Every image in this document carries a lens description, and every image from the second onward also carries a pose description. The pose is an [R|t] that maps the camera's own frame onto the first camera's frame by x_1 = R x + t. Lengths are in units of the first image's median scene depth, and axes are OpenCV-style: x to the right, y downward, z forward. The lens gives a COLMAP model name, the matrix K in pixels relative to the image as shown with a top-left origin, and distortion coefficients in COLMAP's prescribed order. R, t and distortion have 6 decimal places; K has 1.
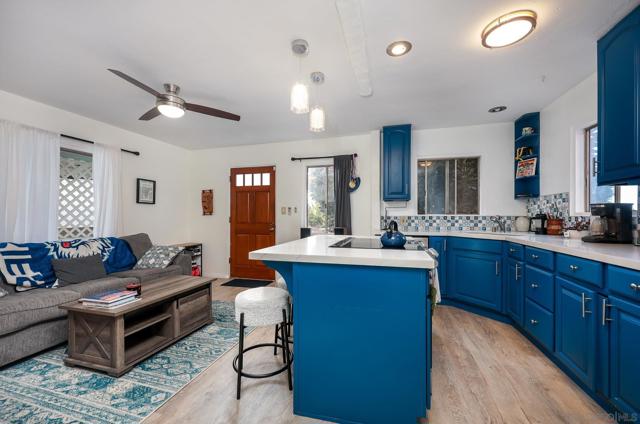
lens RADIAL K [[261.0, 0, 318.0], [0, 261.0, 215.3], [0, 0, 1]] dist [-0.000731, -0.000071]
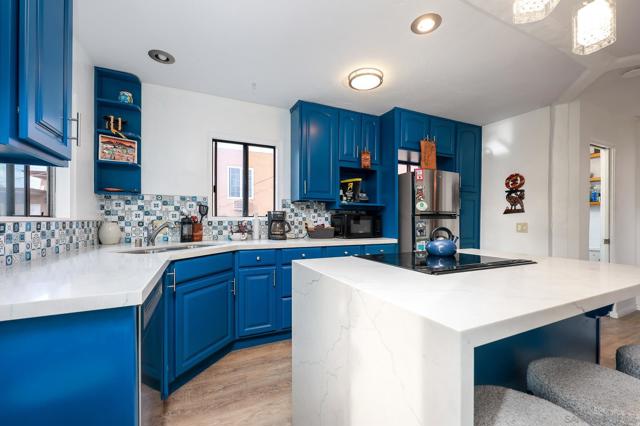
lens RADIAL K [[259.6, 0, 319.3], [0, 259.6, 220.2], [0, 0, 1]] dist [-0.000071, -0.000009]
pose [[-0.654542, -0.002469, 0.756022, -0.072965], [0.000618, 0.999993, 0.003800, 0.000129], [-0.756025, 0.002955, -0.654536, 1.396301]]
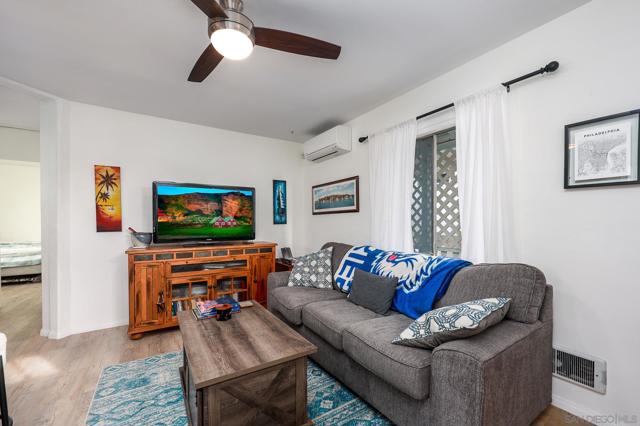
lens RADIAL K [[264.4, 0, 320.8], [0, 264.4, 222.2], [0, 0, 1]] dist [0.000042, 0.000026]
pose [[-0.650314, 0.006294, -0.759639, -0.235307], [0.002350, 0.999978, 0.006274, -0.001296], [0.759662, 0.002295, -0.650315, 1.537461]]
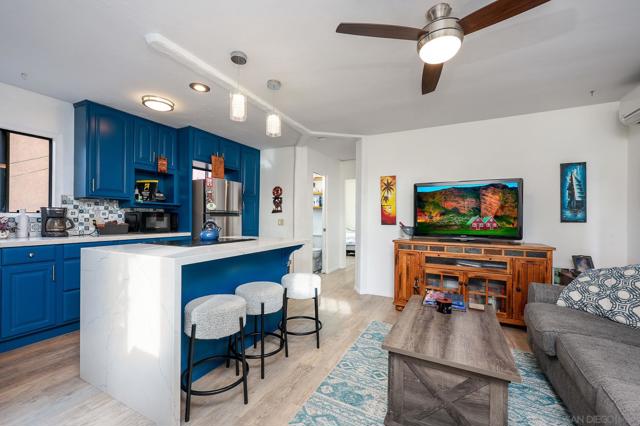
lens RADIAL K [[261.0, 0, 318.0], [0, 261.0, 216.3], [0, 0, 1]] dist [-0.000731, -0.000071]
pose [[-0.980894, -0.004023, 0.194503, -0.402984], [-0.004423, 0.999989, -0.001622, -0.000569], [-0.194494, -0.002451, -0.980901, 1.660892]]
